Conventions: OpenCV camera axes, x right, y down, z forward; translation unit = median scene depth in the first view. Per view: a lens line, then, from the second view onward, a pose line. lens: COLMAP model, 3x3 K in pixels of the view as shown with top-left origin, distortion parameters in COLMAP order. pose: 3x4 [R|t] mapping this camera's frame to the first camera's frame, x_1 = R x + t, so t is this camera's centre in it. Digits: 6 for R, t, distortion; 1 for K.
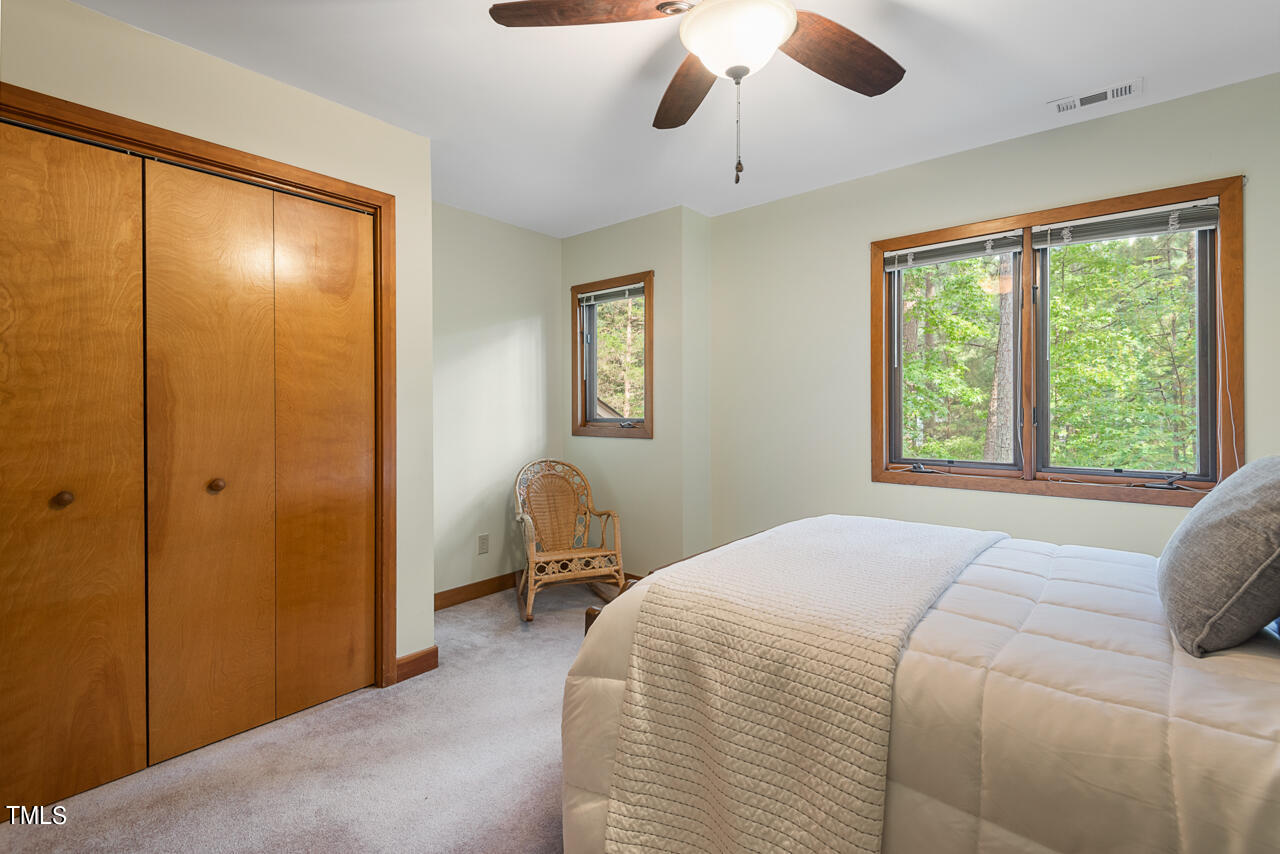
lens RADIAL K [[583.1, 0, 638.1], [0, 583.1, 414.0], [0, 0, 1]] dist [0.030865, -0.018755]
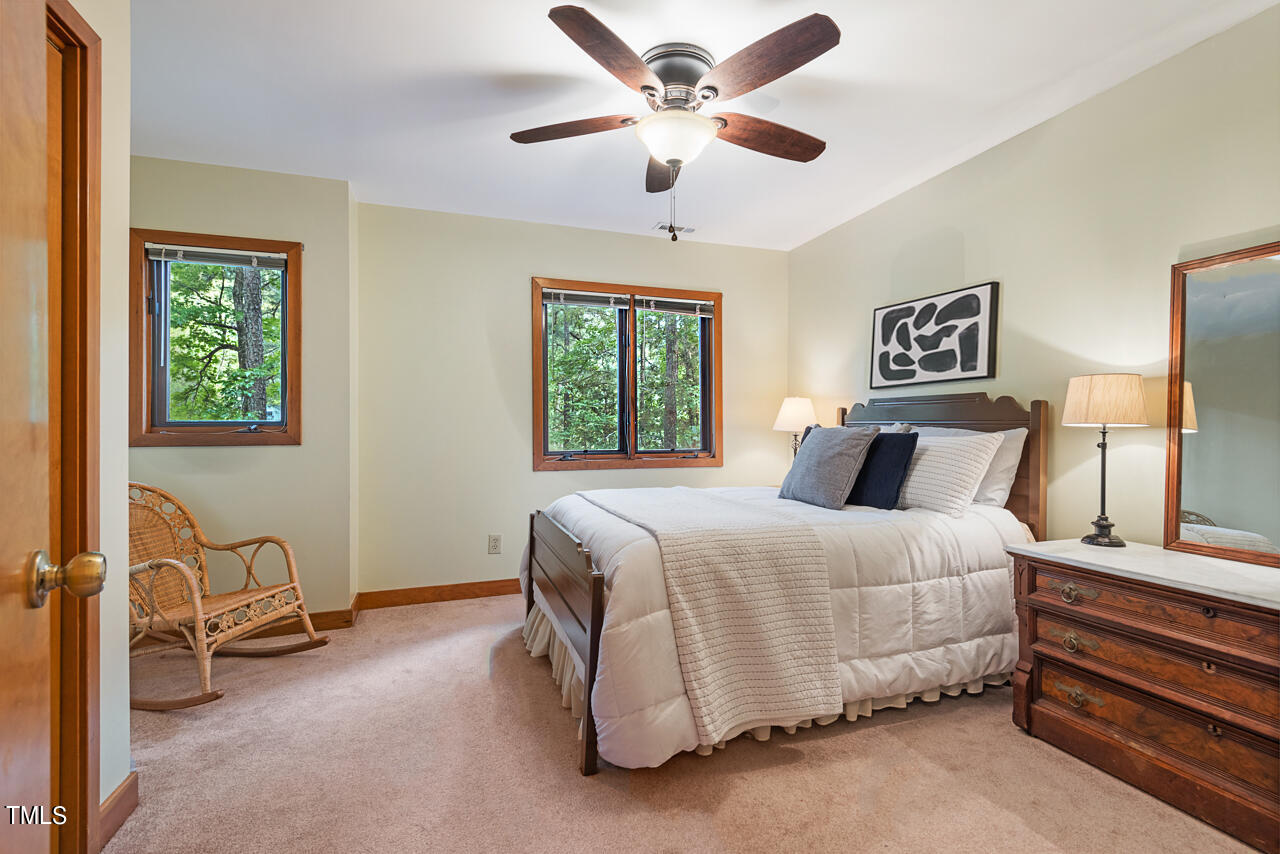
lens RADIAL K [[583.1, 0, 636.4], [0, 583.1, 425.4], [0, 0, 1]] dist [0.030865, -0.018755]
pose [[0.506210, 0.003174, 0.862404, -0.526781], [0.008389, 0.999928, -0.008605, 0.030016], [-0.862369, 0.011590, 0.506147, 0.186004]]
